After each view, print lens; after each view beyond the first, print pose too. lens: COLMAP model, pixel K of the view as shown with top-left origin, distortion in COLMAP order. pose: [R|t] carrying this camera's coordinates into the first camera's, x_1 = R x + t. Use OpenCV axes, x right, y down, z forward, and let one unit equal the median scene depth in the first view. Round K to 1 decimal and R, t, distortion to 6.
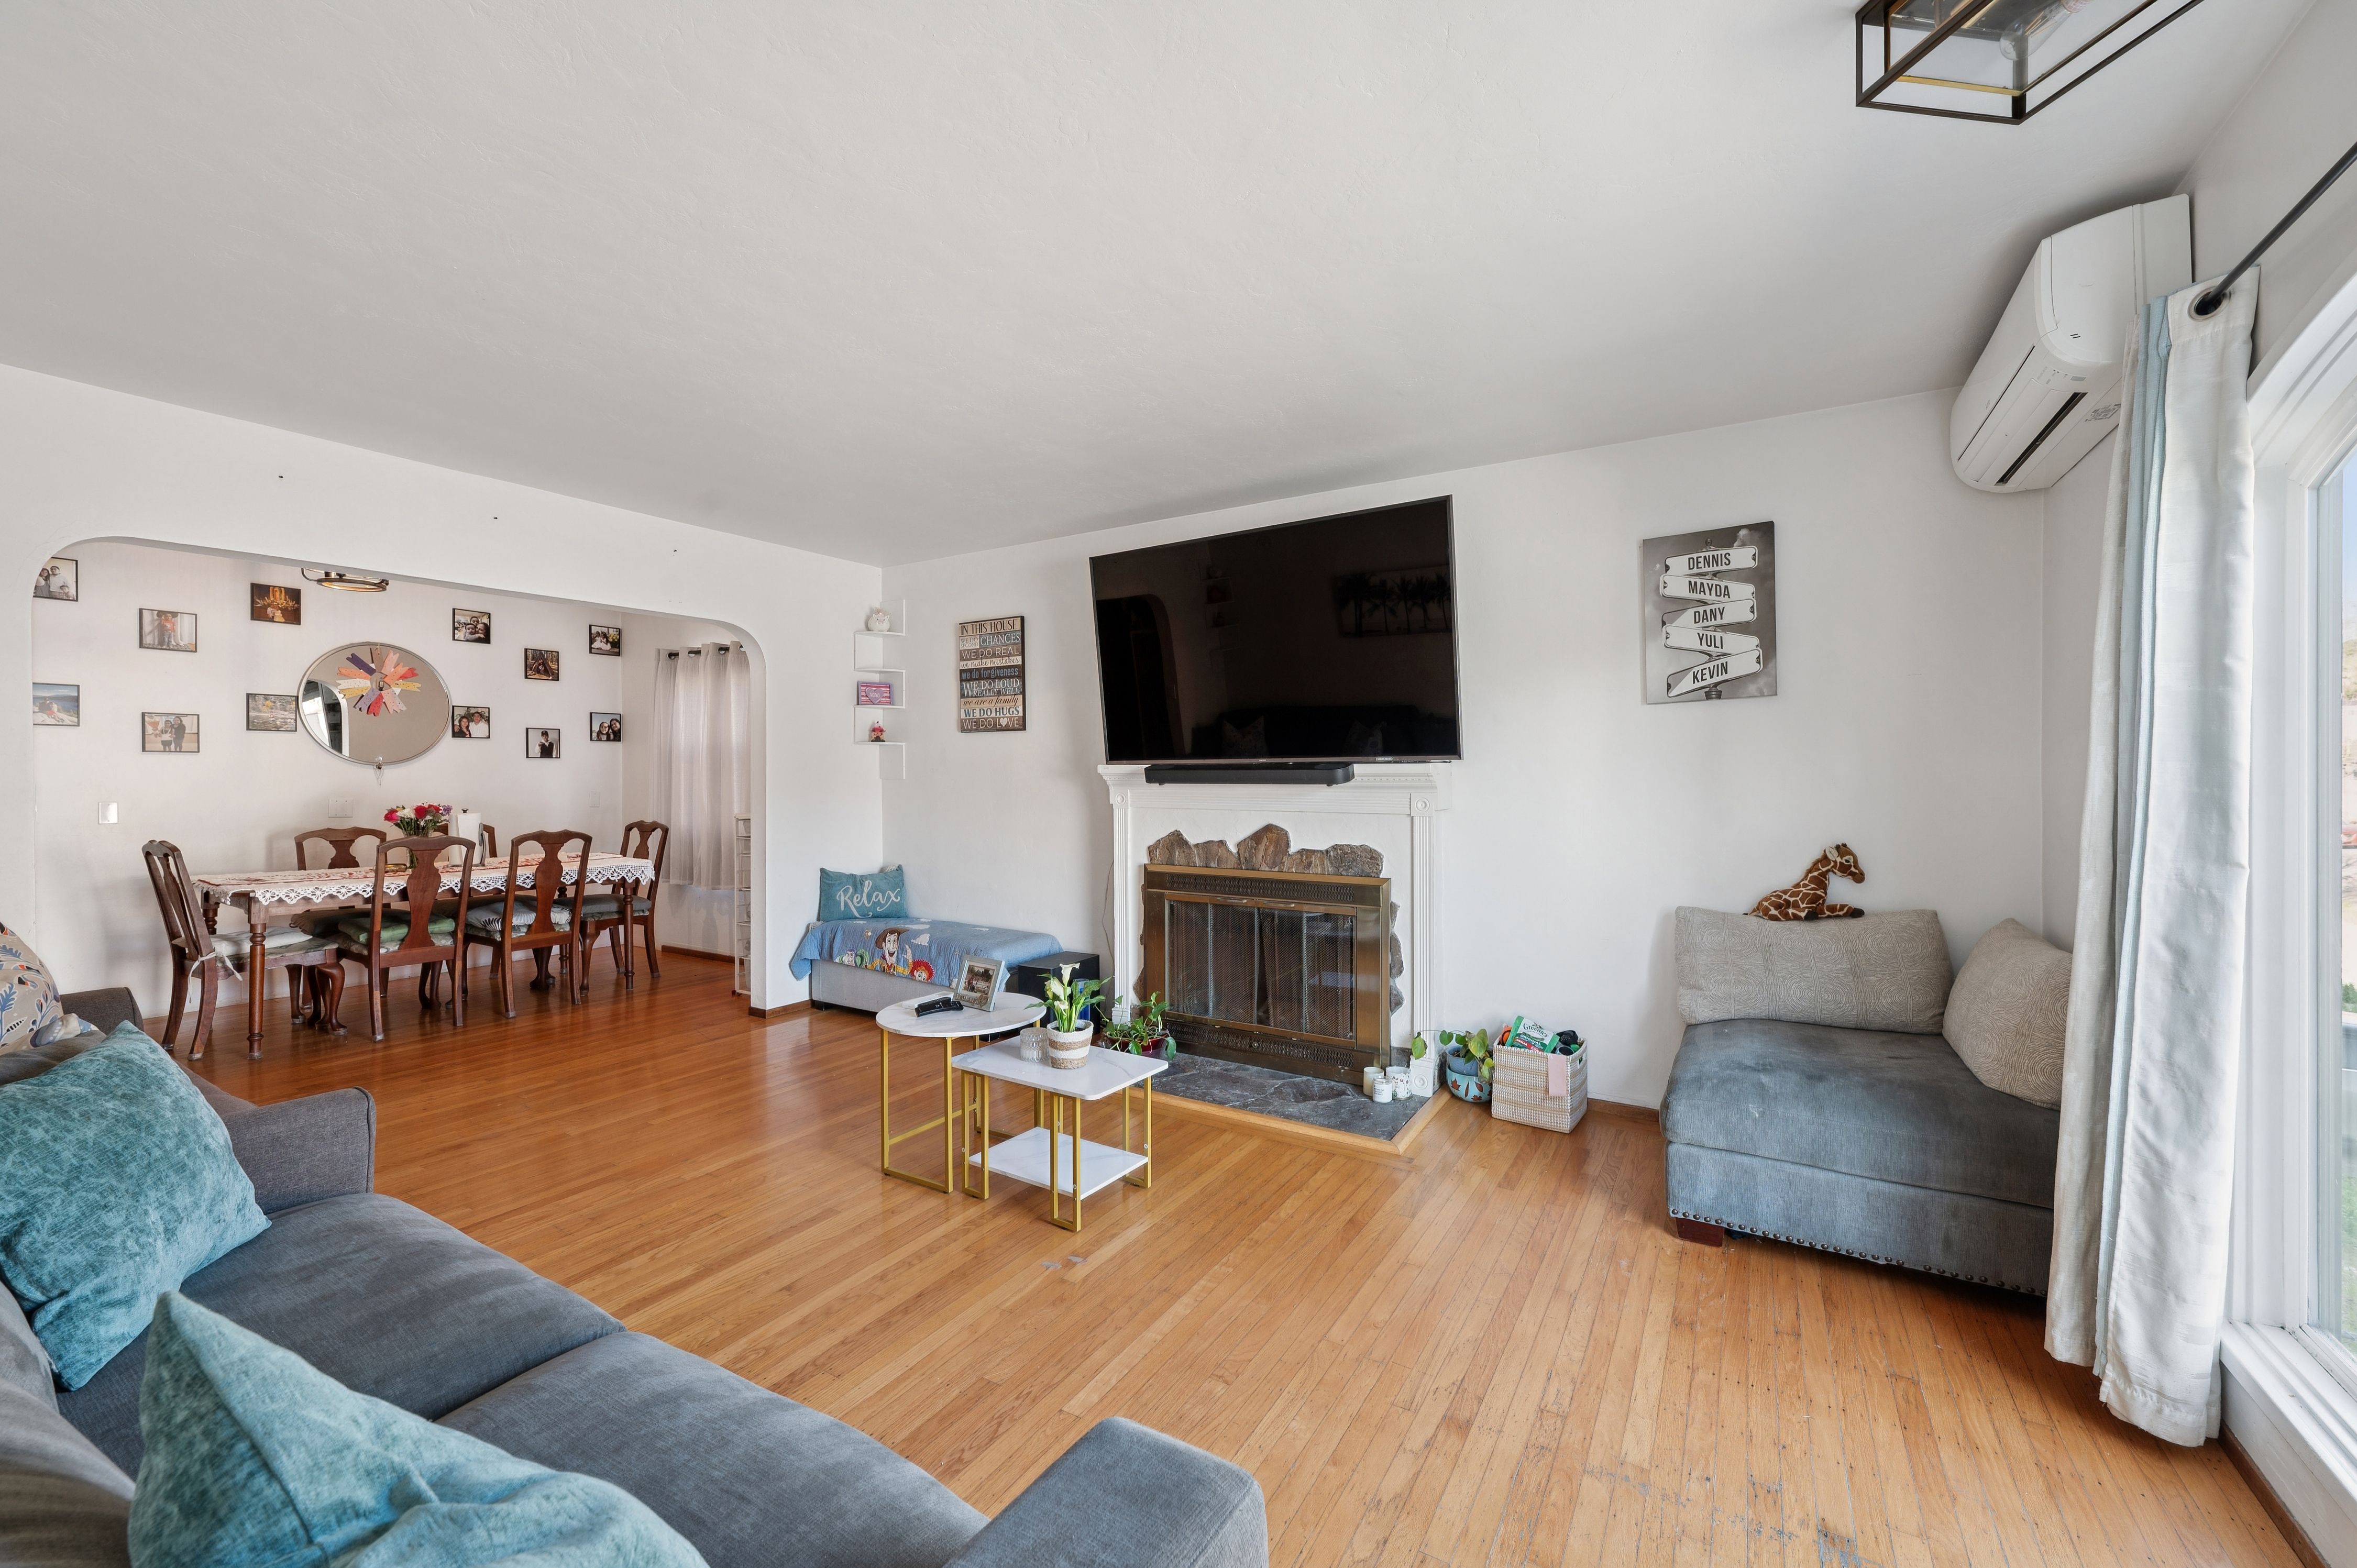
lens RADIAL K [[944.6, 0, 1176.2], [0, 944.6, 784.0], [0, 0, 1]] dist [0.001271, -0.000071]
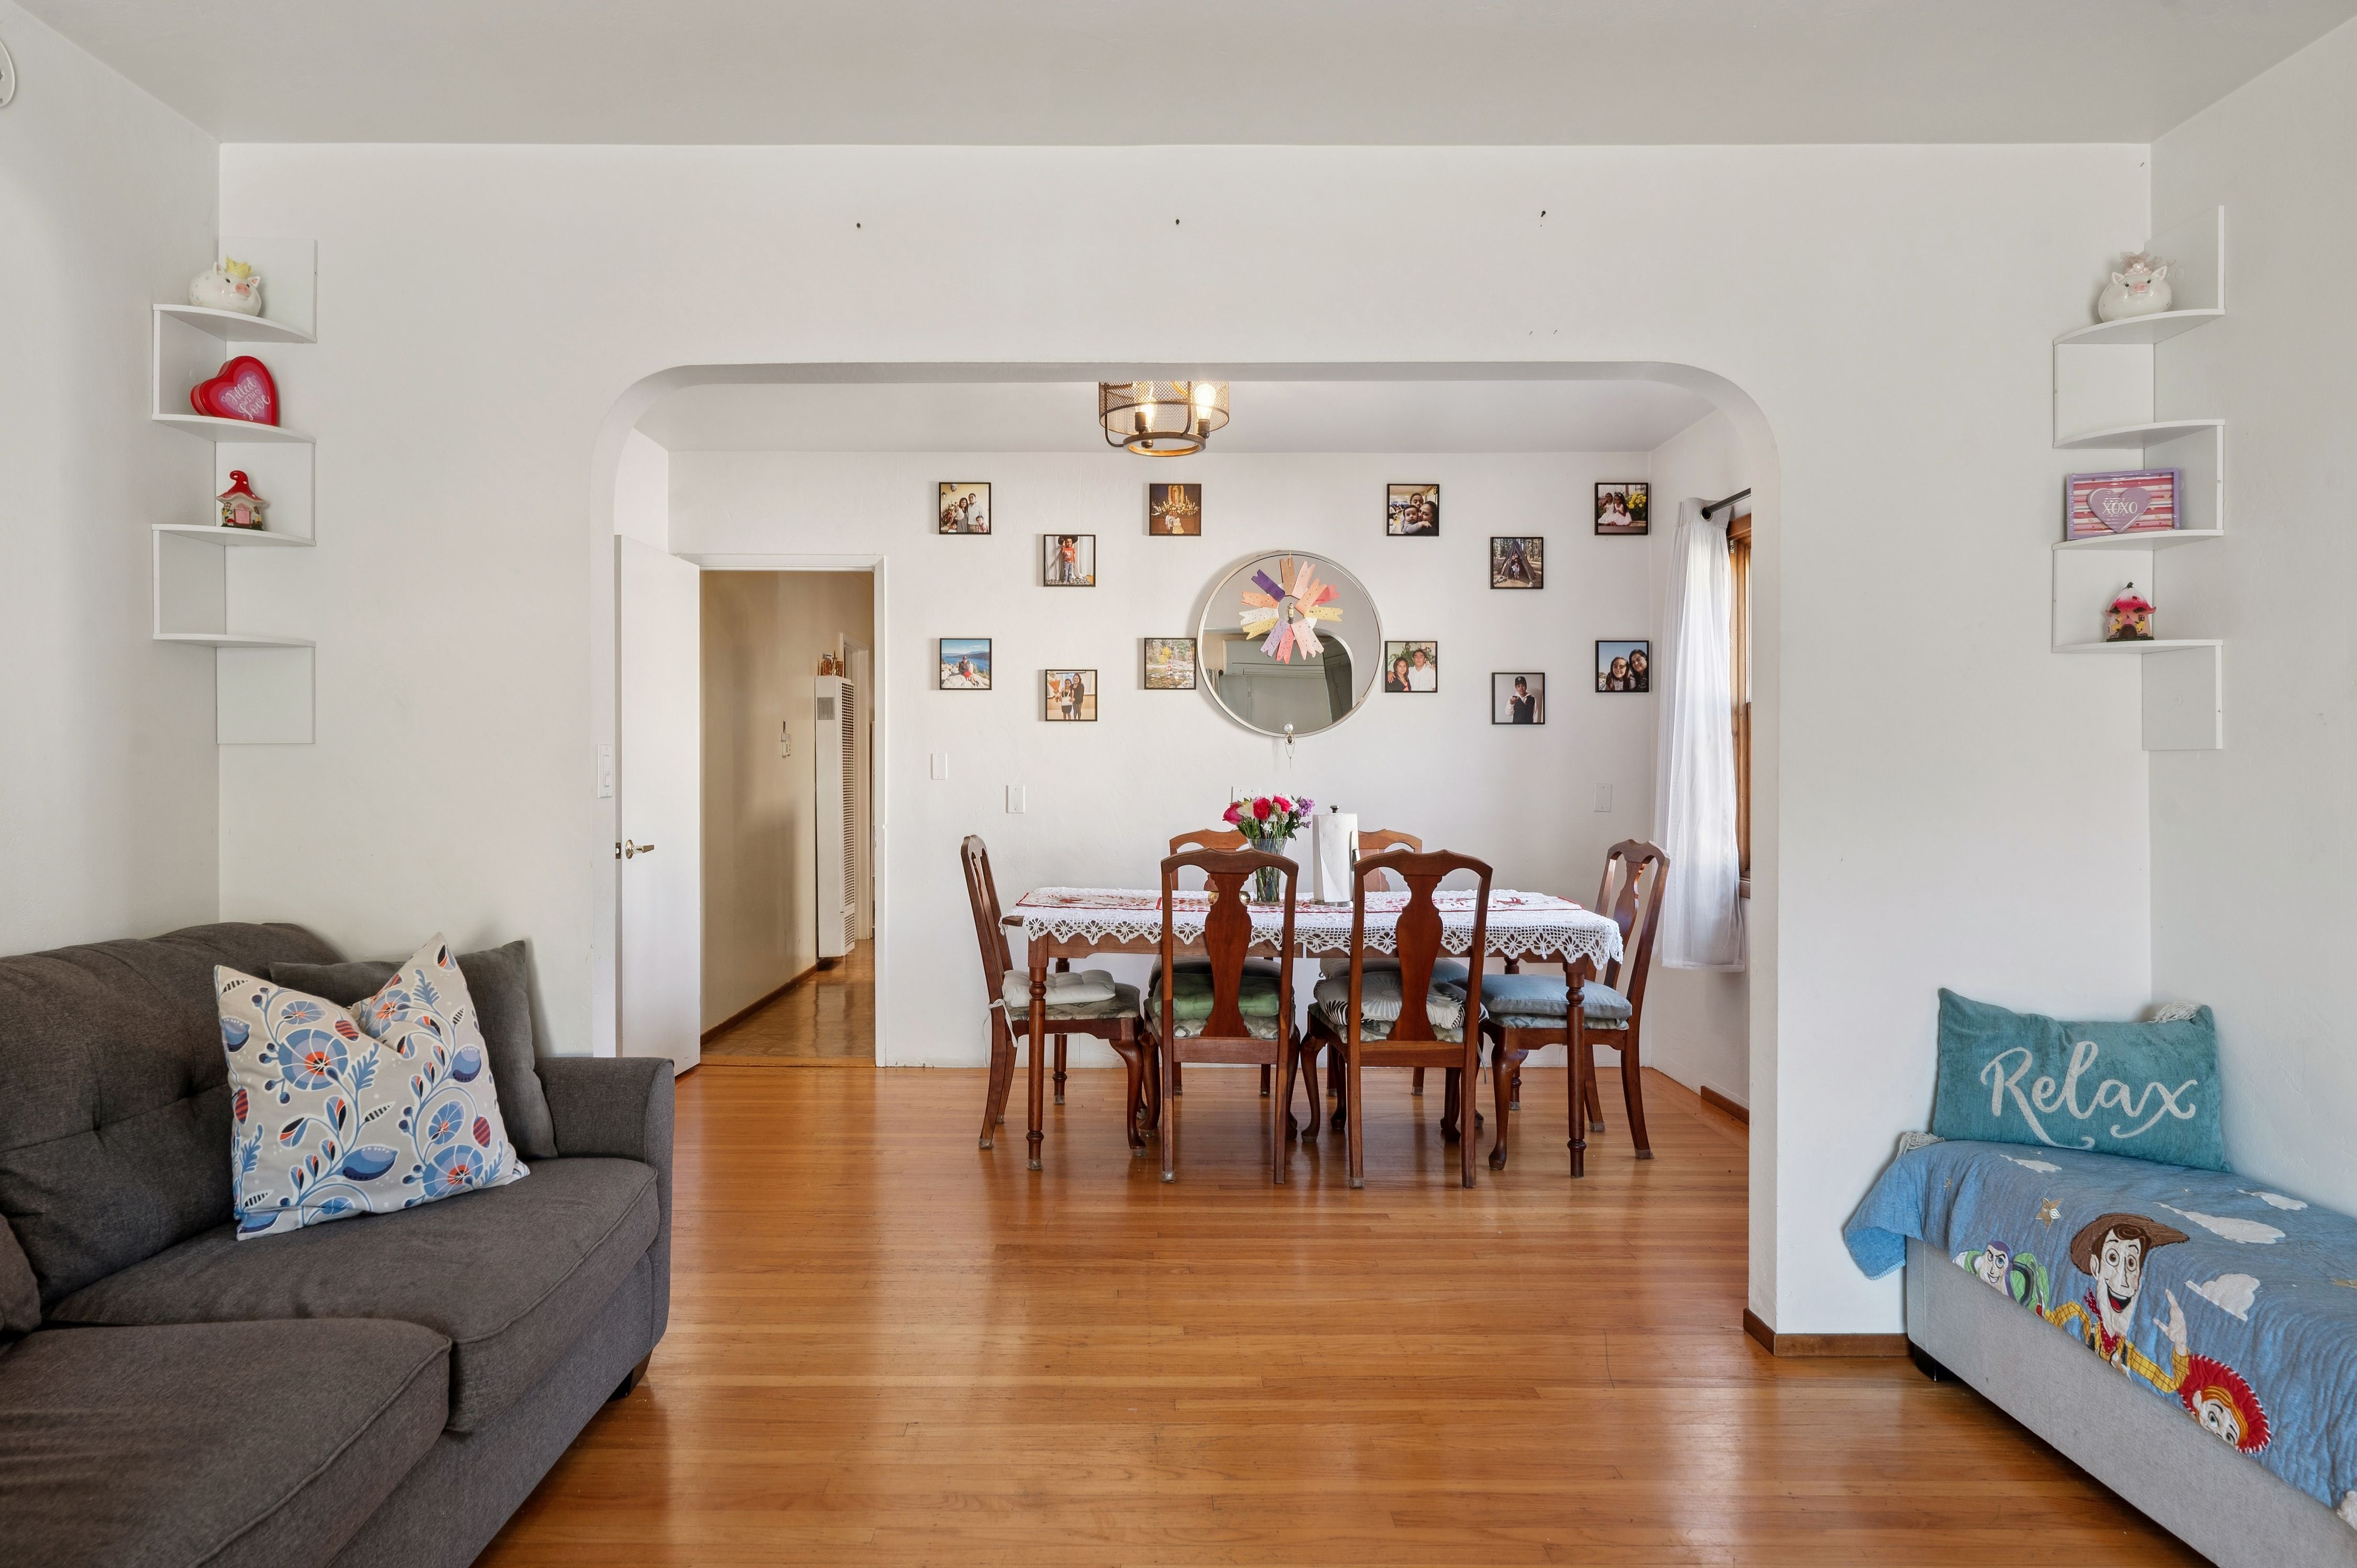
lens RADIAL K [[1384.9, 0, 1174.6], [0, 1384.9, 770.7], [0, 0, 1]] dist [0.006575, -0.003292]
pose [[0.523012, 0.002613, -0.852321, -0.069223], [-0.013437, 0.999896, -0.005180, 0.010196], [0.852219, 0.014162, 0.522993, 0.459919]]
